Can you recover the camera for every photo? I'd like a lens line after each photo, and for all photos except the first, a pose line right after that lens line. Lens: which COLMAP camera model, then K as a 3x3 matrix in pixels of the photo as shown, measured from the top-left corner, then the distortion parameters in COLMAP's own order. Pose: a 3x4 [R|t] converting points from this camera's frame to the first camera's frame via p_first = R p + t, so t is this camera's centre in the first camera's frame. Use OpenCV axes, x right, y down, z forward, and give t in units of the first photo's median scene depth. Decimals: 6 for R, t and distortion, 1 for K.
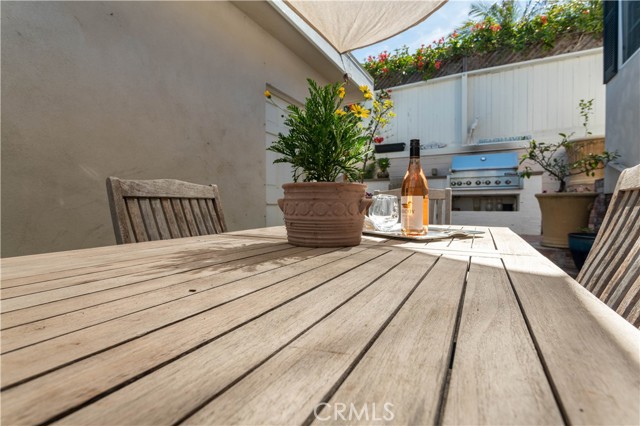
lens RADIAL K [[310.4, 0, 320.0], [0, 310.4, 213.0], [0, 0, 1]] dist [-0.054672, -0.000017]
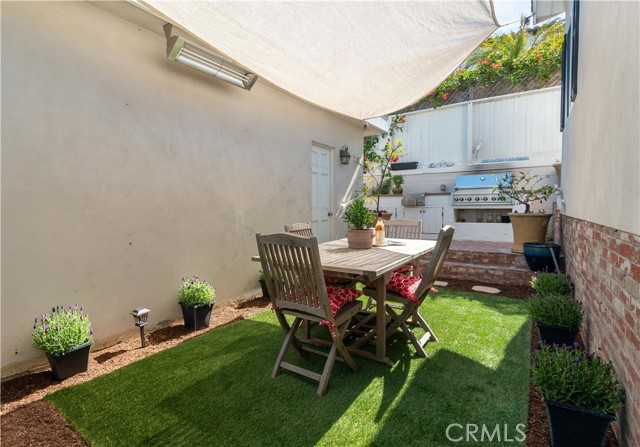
lens RADIAL K [[323.9, 0, 320.2], [0, 323.9, 211.7], [0, 0, 1]] dist [-0.000085, -0.000052]
pose [[0.998520, 0.000887, -0.054379, -0.021931], [-0.001871, 0.999835, -0.018049, -0.021855], [0.054354, 0.018124, 0.998357, -0.249294]]
